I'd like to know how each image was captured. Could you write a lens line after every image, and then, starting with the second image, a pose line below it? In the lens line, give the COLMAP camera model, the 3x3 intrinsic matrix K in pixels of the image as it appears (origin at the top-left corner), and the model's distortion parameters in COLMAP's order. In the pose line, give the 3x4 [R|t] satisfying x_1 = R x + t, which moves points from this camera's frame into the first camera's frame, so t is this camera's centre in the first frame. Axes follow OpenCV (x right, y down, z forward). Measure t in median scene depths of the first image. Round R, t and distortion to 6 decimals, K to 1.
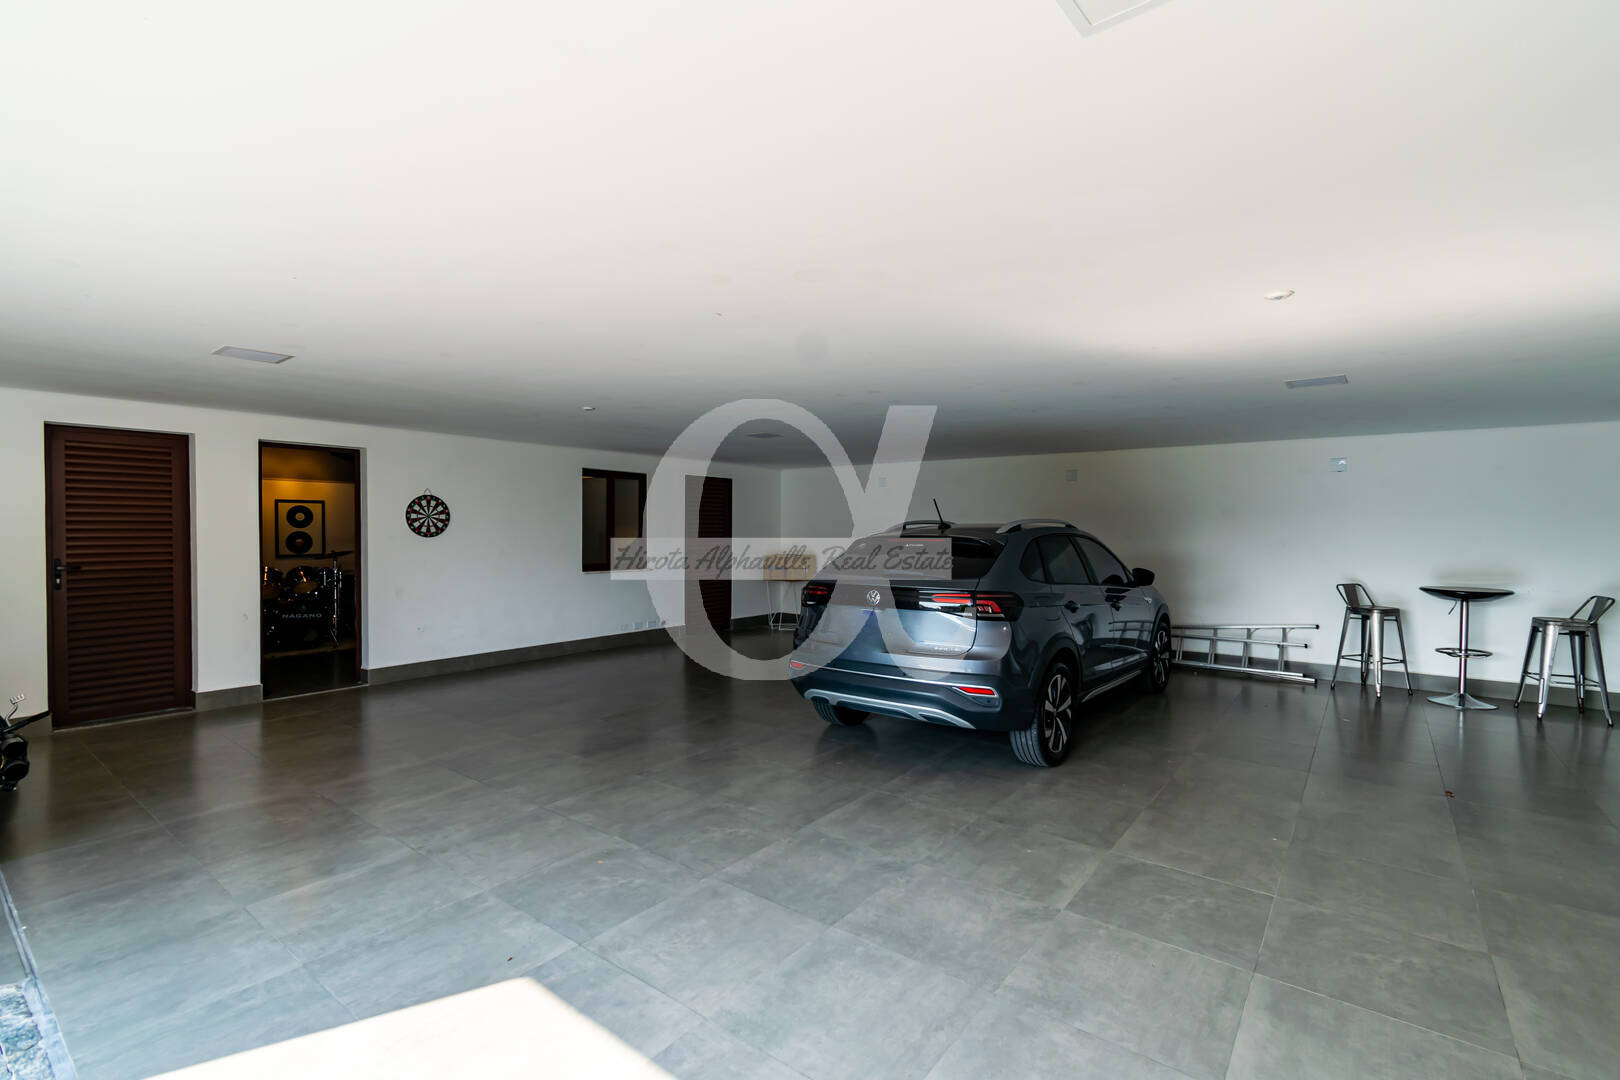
lens RADIAL K [[719.7, 0, 820.5], [0, 719.7, 546.8], [0, 0, 1]] dist [0.000162, -0.000277]
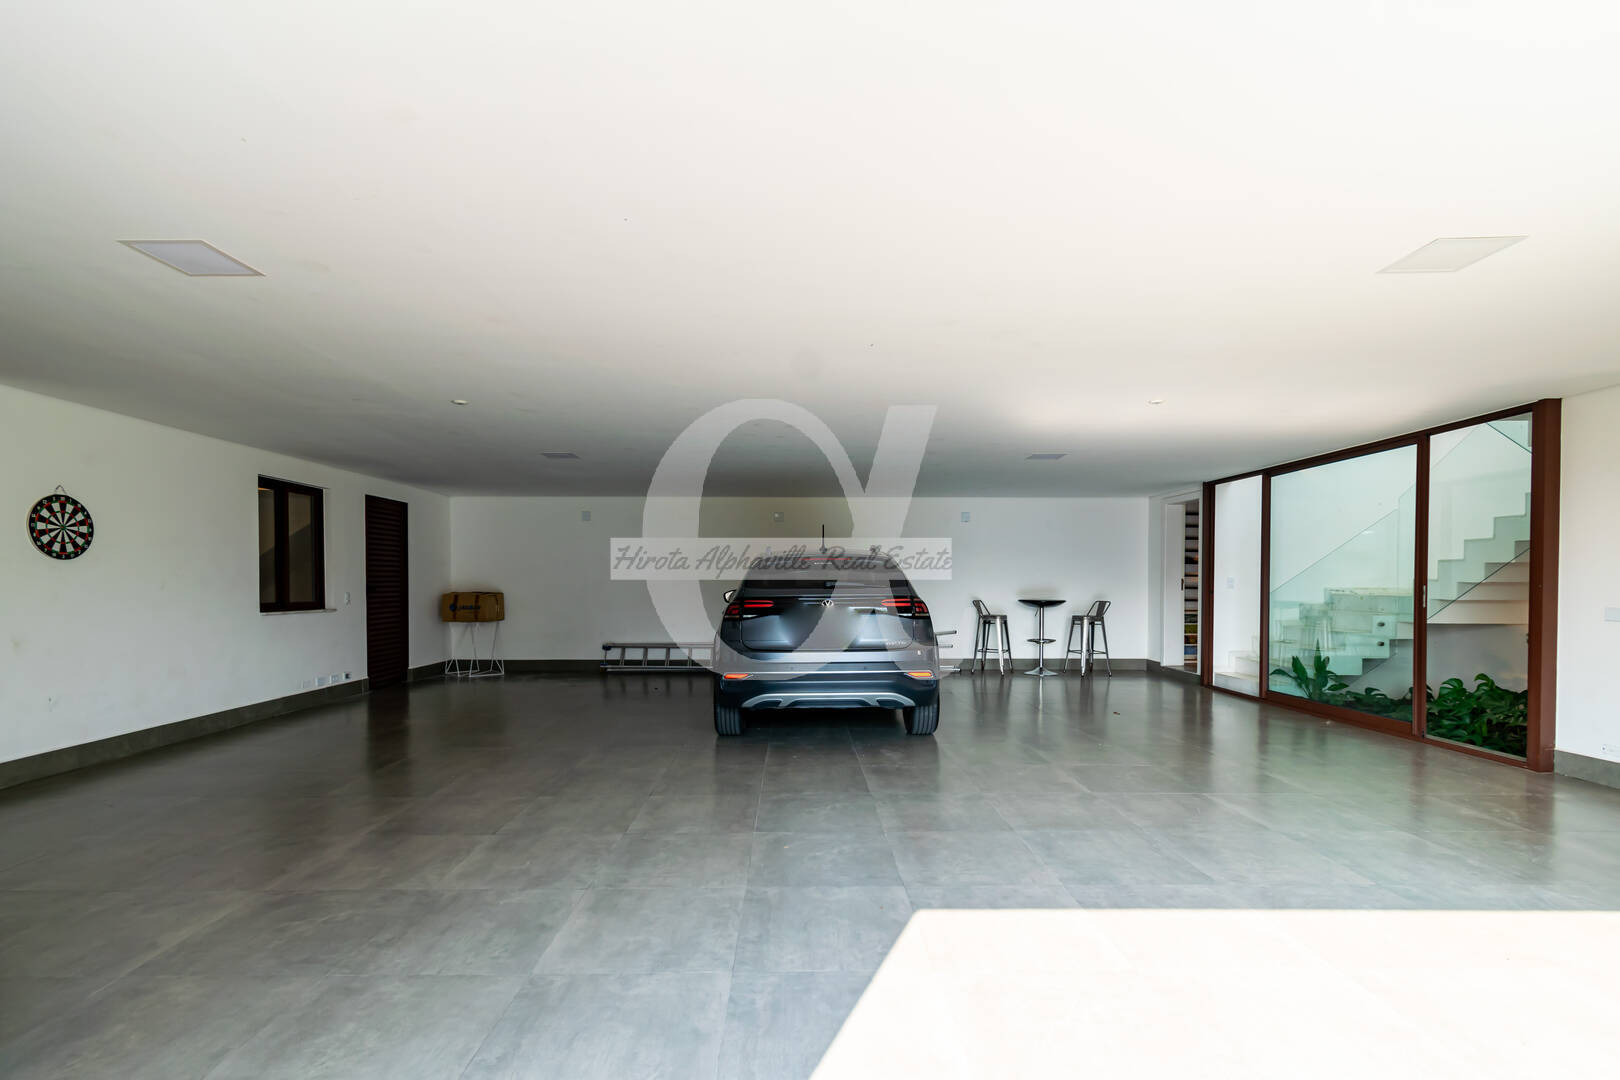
lens RADIAL K [[719.8, 0, 809.7], [0, 719.8, 593.4], [0, 0, 1]] dist [0.001358, 0.000220]
pose [[0.795362, -0.016277, 0.605916, -0.435145], [0.019945, 0.999801, 0.000676, 0.033427], [-0.605807, 0.011547, 0.795528, 0.069088]]
